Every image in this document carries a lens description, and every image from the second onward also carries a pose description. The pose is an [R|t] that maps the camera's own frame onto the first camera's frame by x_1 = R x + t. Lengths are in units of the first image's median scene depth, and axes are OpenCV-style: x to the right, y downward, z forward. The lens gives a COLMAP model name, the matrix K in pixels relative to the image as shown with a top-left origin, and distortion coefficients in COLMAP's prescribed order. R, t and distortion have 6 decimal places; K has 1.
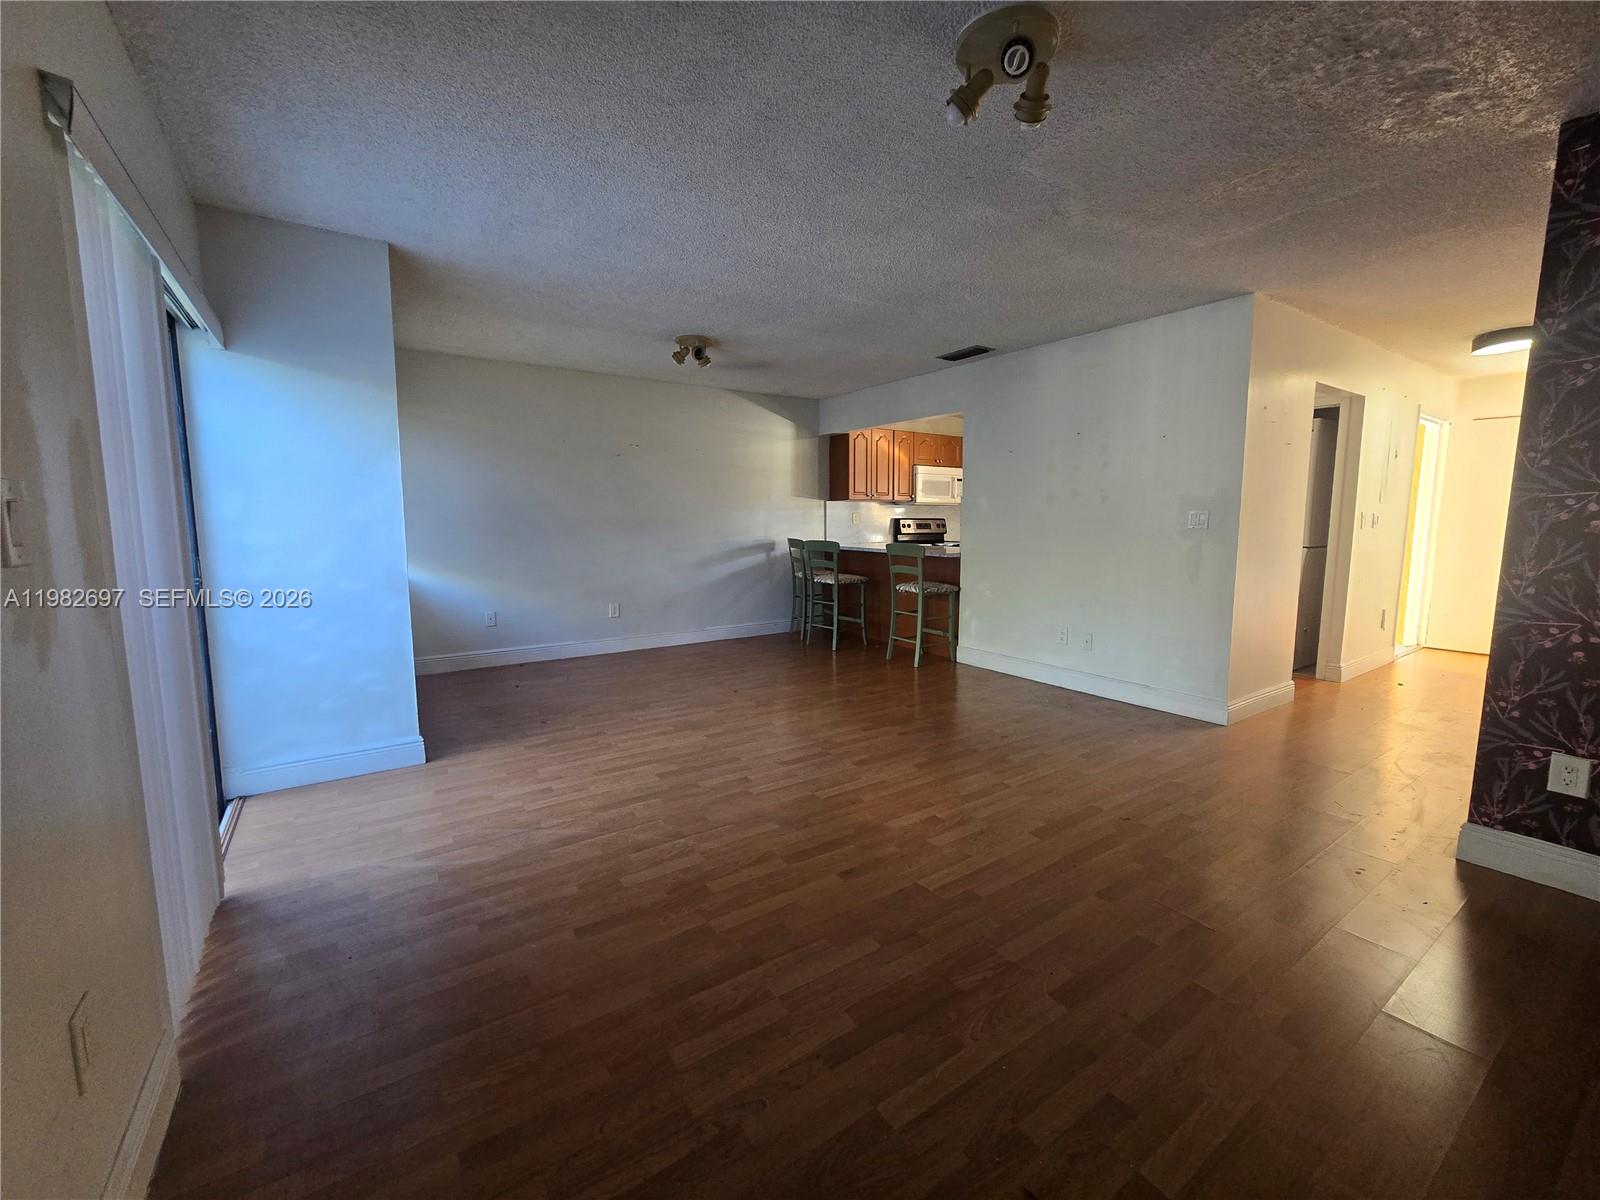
lens RADIAL K [[656.4, 0, 805.3], [0, 656.4, 592.5], [0, 0, 1]] dist [-0.003284, -0.000300]
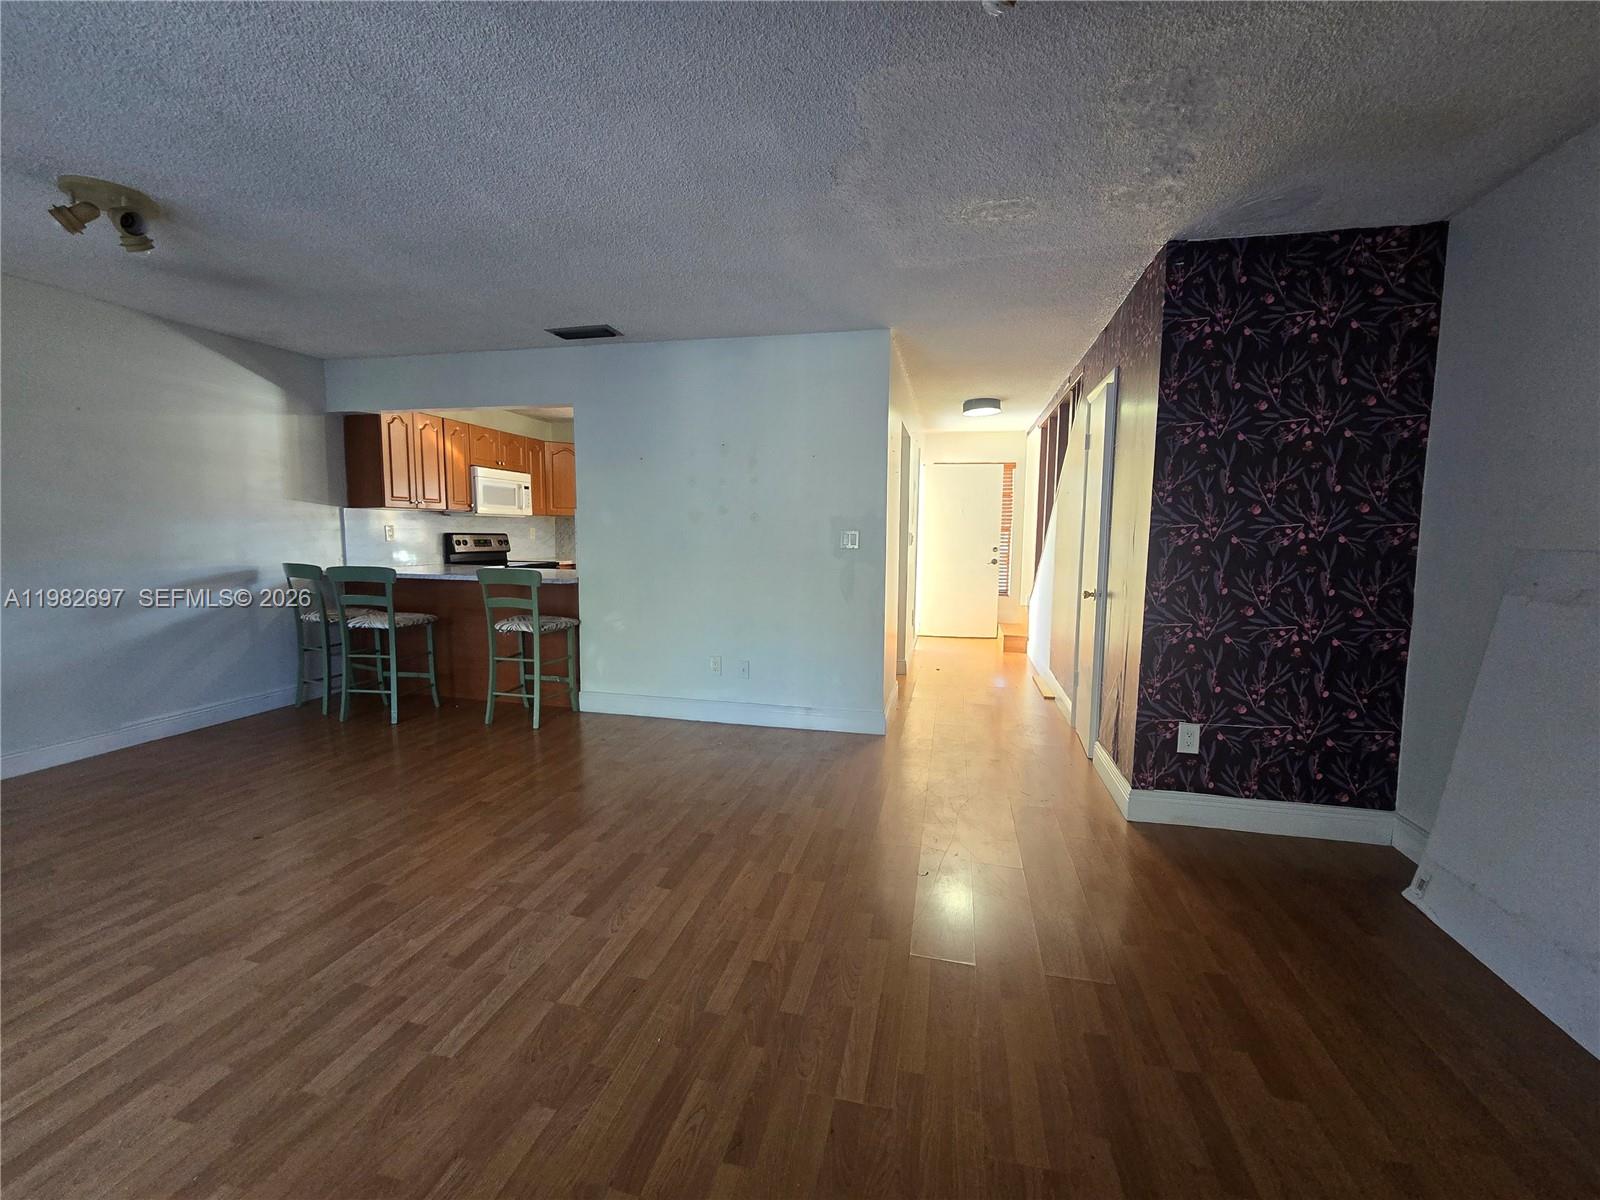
lens RADIAL K [[656.4, 0, 805.3], [0, 656.4, 592.5], [0, 0, 1]] dist [-0.003284, -0.000300]
pose [[0.733253, -0.053592, 0.677841, -0.109248], [0.066140, 0.997783, 0.007341, -0.029106], [-0.676731, 0.039450, 0.735172, 0.209342]]
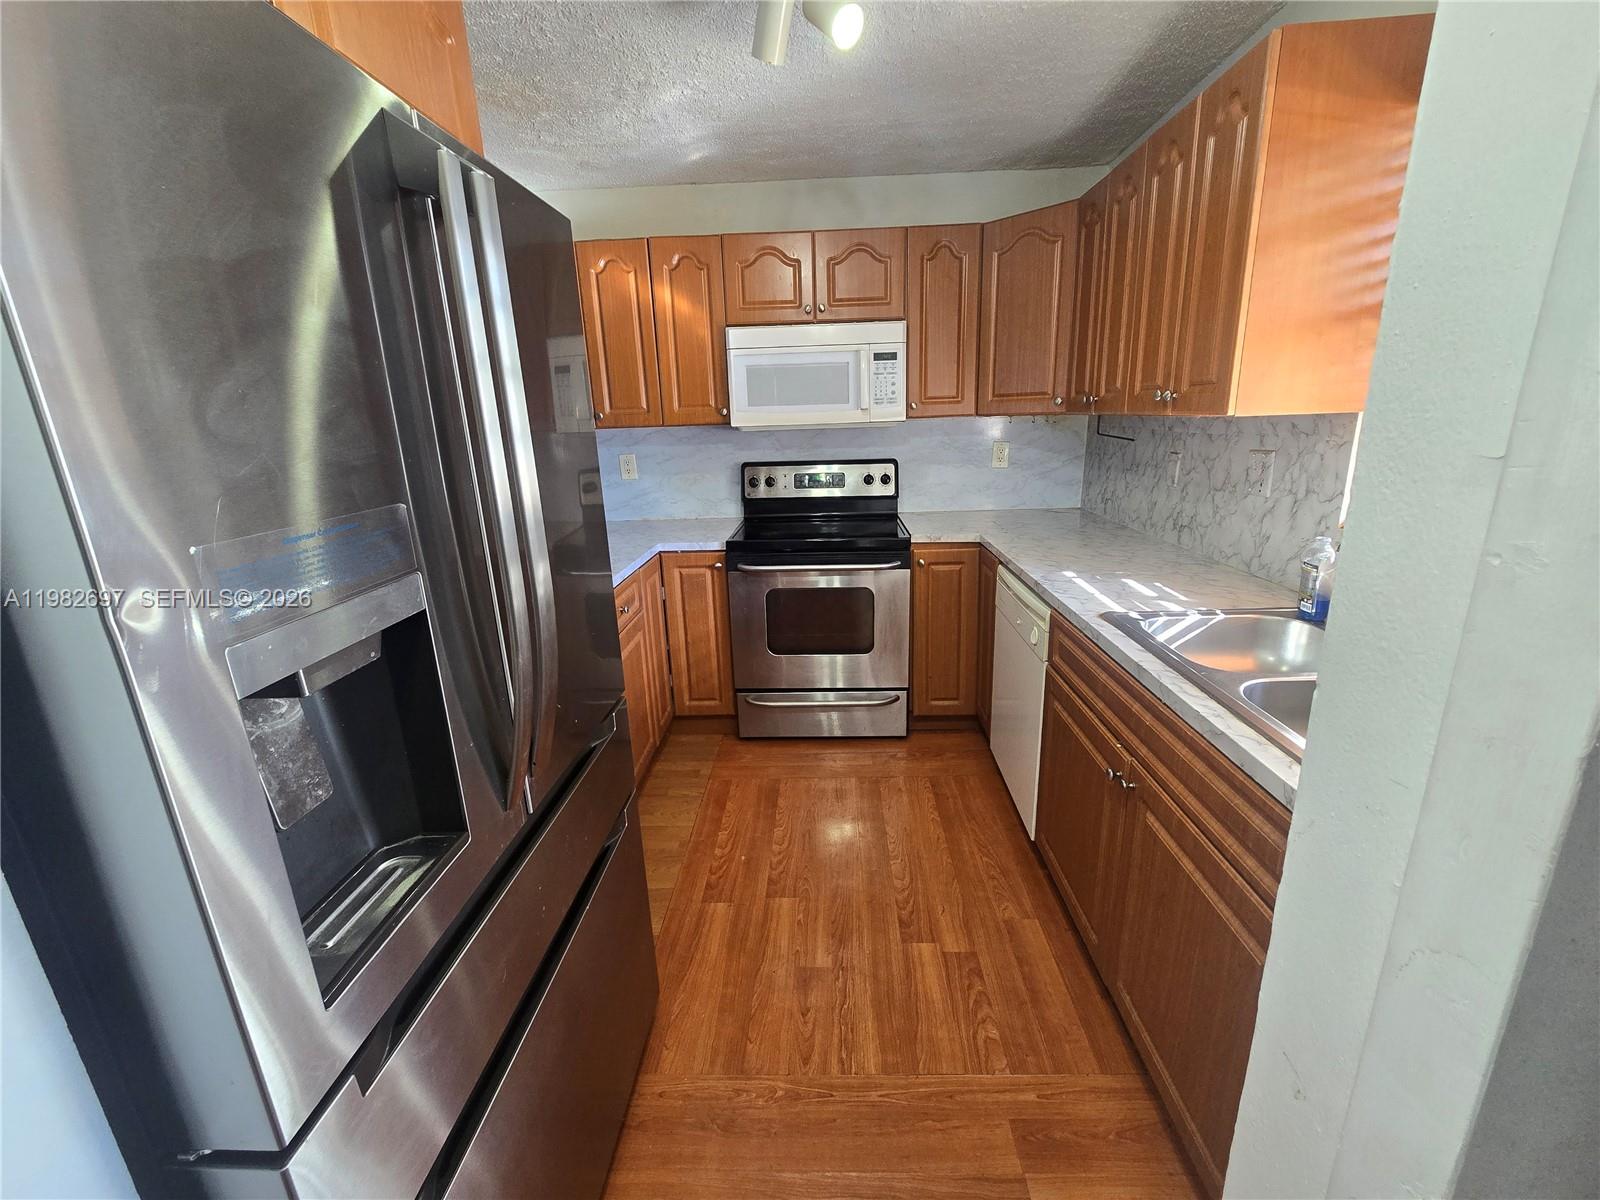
lens RADIAL K [[656.4, 0, 805.3], [0, 656.4, 592.5], [0, 0, 1]] dist [-0.003284, -0.000300]
pose [[0.804806, 0.127517, -0.579678, 0.595206], [-0.033742, 0.984899, 0.169811, -0.144648], [0.592578, -0.117105, 0.796956, 0.938703]]
